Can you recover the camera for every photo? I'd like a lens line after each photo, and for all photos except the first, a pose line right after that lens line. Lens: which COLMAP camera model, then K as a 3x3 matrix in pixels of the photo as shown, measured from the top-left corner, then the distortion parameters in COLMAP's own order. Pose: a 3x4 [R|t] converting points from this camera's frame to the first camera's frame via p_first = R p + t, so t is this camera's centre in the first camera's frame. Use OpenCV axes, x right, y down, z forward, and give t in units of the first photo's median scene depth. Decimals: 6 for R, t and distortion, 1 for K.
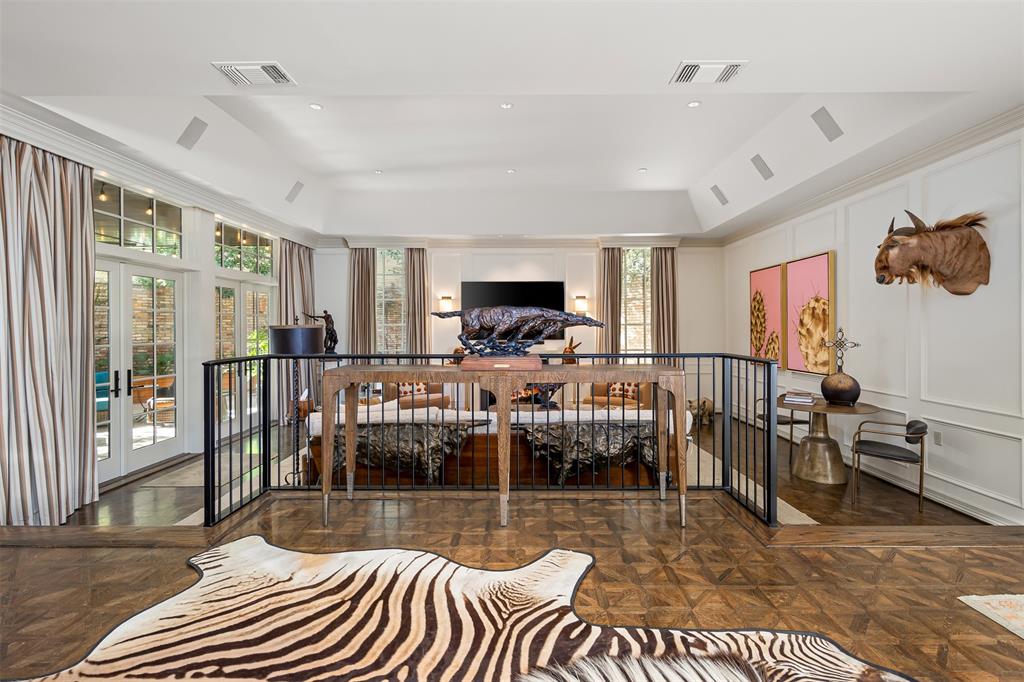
lens RADIAL K [[455.3, 0, 515.8], [0, 455.3, 327.3], [0, 0, 1]] dist [-0.000932, 0.000069]
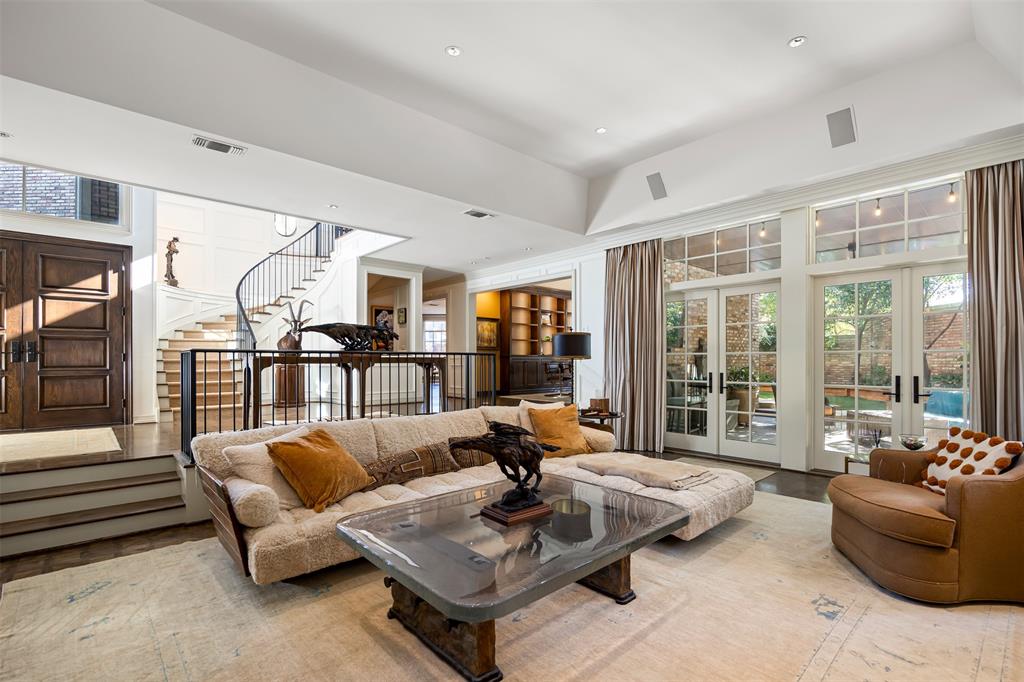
lens RADIAL K [[464.0, 0, 530.2], [0, 464.0, 360.6], [0, 0, 1]] dist [-0.011648, -0.000138]
pose [[-0.718285, 0.002090, -0.695746, 0.306218], [0.003880, 0.999992, -0.001002, 0.042765], [0.695738, -0.003419, -0.718287, 1.136845]]
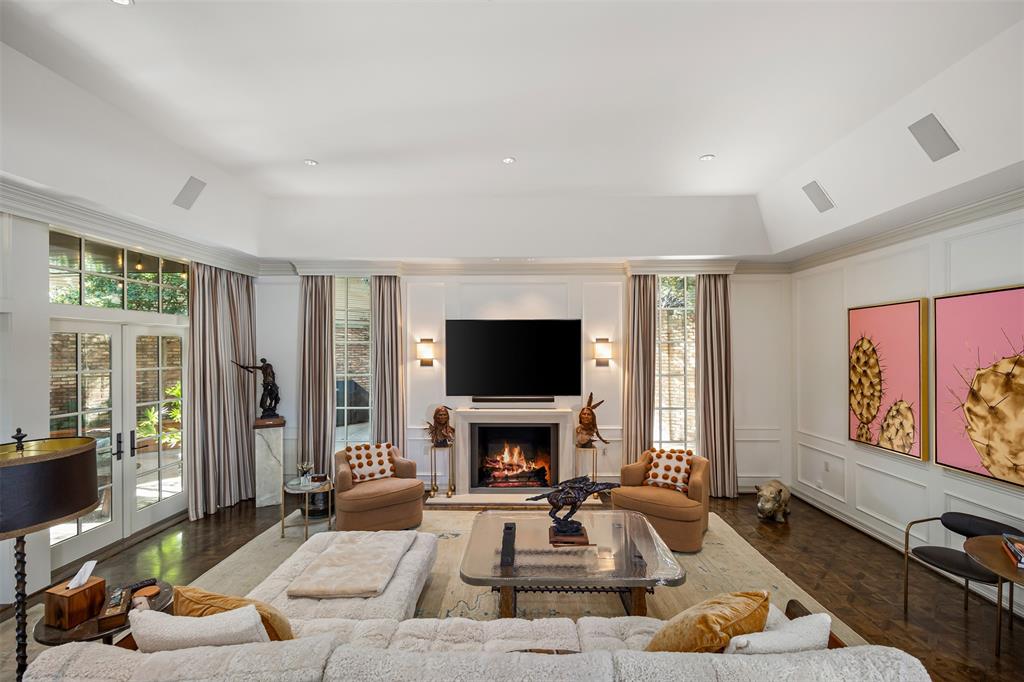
lens RADIAL K [[423.7, 0, 515.6], [0, 423.7, 348.9], [0, 0, 1]] dist [-0.001639, 0.000095]
pose [[0.999962, 0.001024, -0.008696, 0.005034], [-0.001033, 0.999999, -0.001112, -0.062774], [0.008695, 0.001121, 0.999962, 0.363786]]
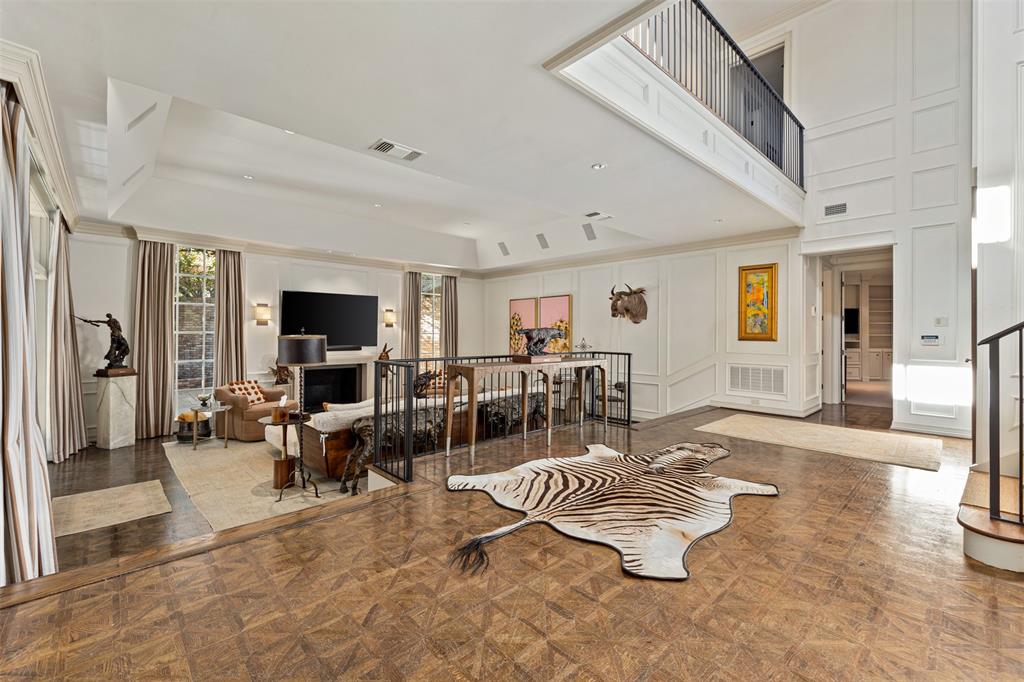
lens RADIAL K [[437.0, 0, 514.6], [0, 437.0, 337.7], [0, 0, 1]] dist [0.000152, 0.000050]
pose [[0.725202, 0.000380, 0.688536, -0.513969], [-0.008202, 0.999934, 0.008087, -0.008095], [-0.688487, -0.011512, 0.725157, -0.075936]]
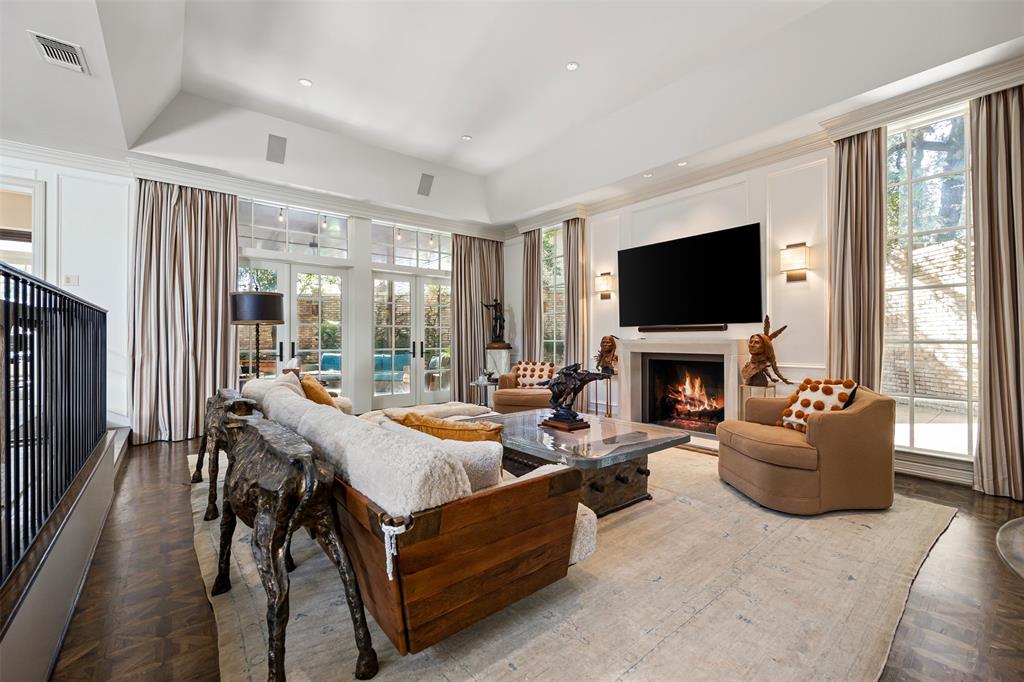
lens RADIAL K [[426.6, 0, 516.6], [0, 426.6, 337.8], [0, 0, 1]] dist [0.000105, 0.000156]
pose [[0.642232, 0.000032, -0.766510, 0.405073], [0.000045, 1.000000, 0.000079, 0.058506], [0.766510, -0.000086, 0.642232, 0.508423]]
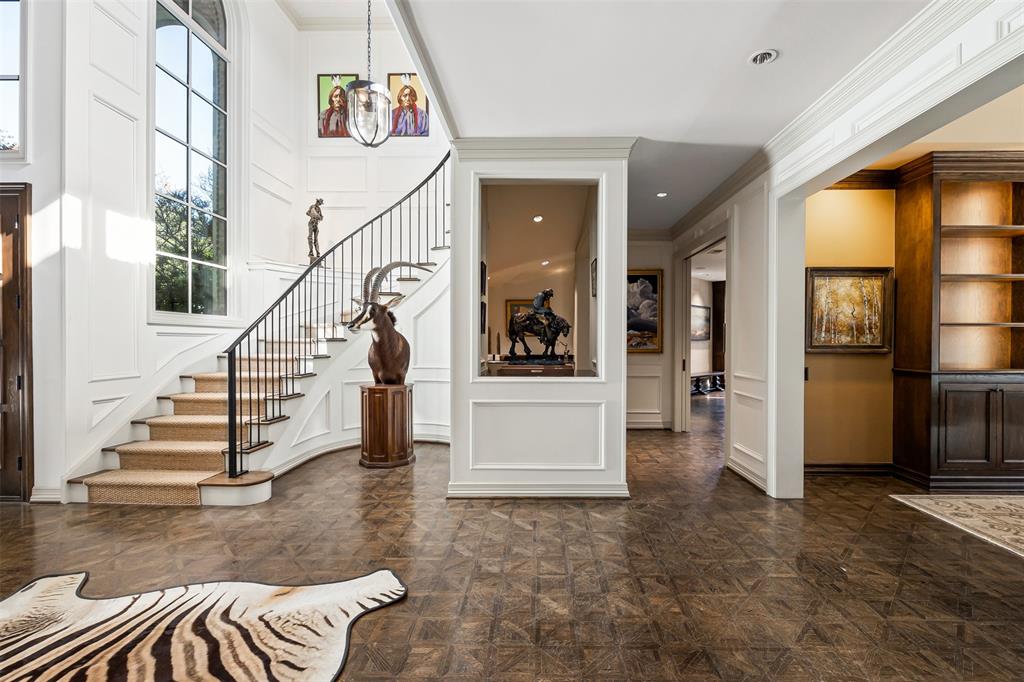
lens RADIAL K [[428.6, 0, 539.2], [0, 428.6, 344.0], [0, 0, 1]] dist [-0.000372, -0.000185]
pose [[-0.999979, -0.000341, -0.006463, -0.327881], [-0.000375, 0.999986, 0.005294, -0.014972], [0.006461, 0.005297, -0.999965, 0.398709]]
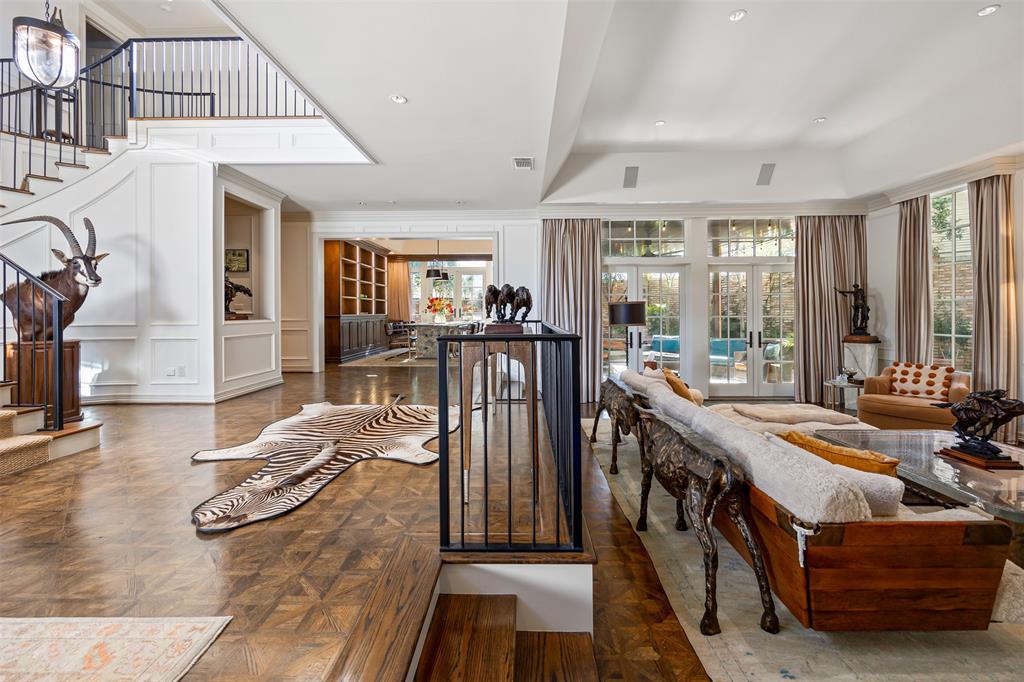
lens RADIAL K [[425.4, 0, 515.9], [0, 425.4, 312.2], [0, 0, 1]] dist [-0.001369, -0.000530]
pose [[-0.004833, 0.003504, -0.999982, 0.479822], [0.007009, 0.999969, 0.003471, 0.010765], [0.999964, -0.006992, -0.004857, 0.418323]]
